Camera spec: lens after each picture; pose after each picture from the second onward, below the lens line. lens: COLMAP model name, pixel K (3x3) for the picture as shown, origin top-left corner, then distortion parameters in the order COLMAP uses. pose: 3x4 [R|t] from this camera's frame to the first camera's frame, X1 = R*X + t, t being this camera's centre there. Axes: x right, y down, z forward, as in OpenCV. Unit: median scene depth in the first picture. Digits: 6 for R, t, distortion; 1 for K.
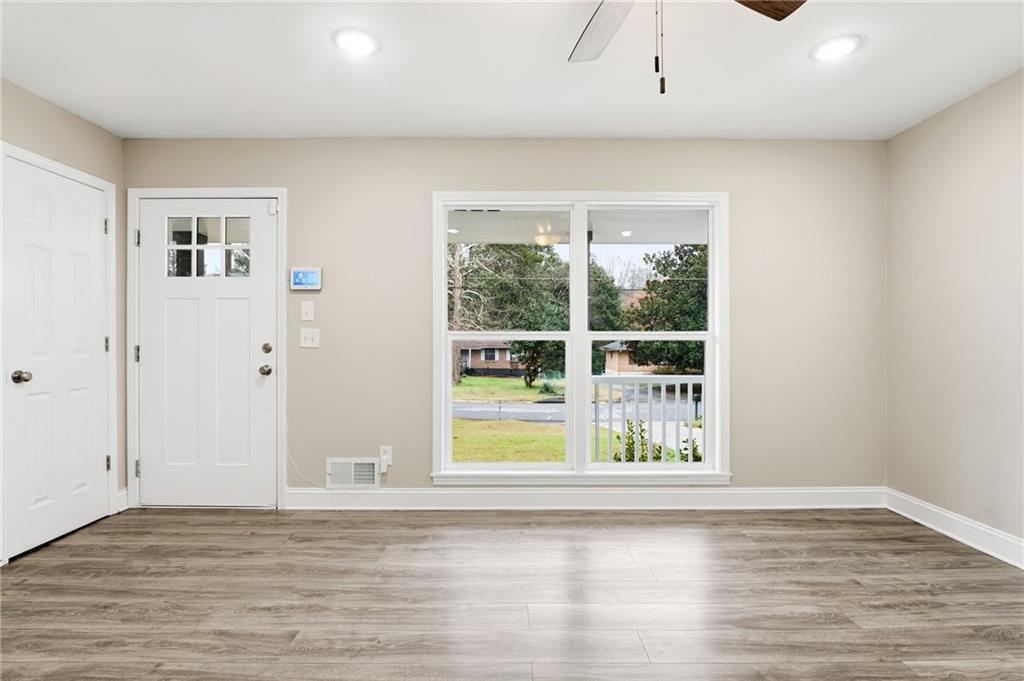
lens RADIAL K [[486.1, 0, 510.6], [0, 486.1, 343.6], [0, 0, 1]] dist [-0.015329, 0.001338]
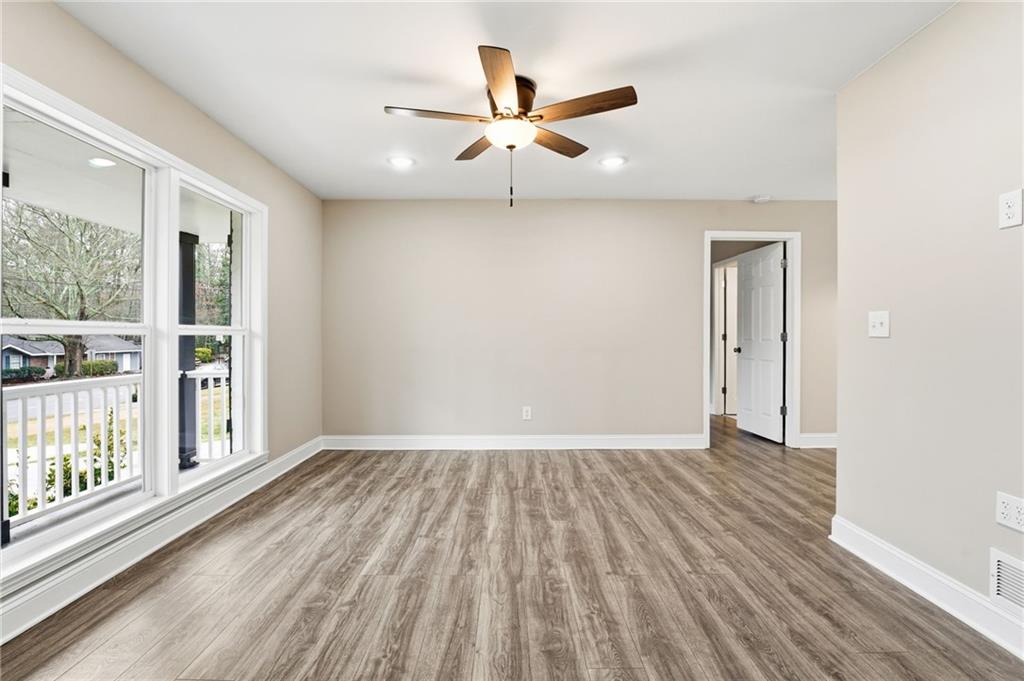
lens RADIAL K [[475.9, 0, 508.6], [0, 475.9, 337.1], [0, 0, 1]] dist [-0.018011, -0.000170]
pose [[0.004117, -0.000586, 0.999991, -0.931835], [0.006724, 0.999977, 0.000558, 0.001165], [-0.999969, 0.006721, 0.004120, 0.592844]]
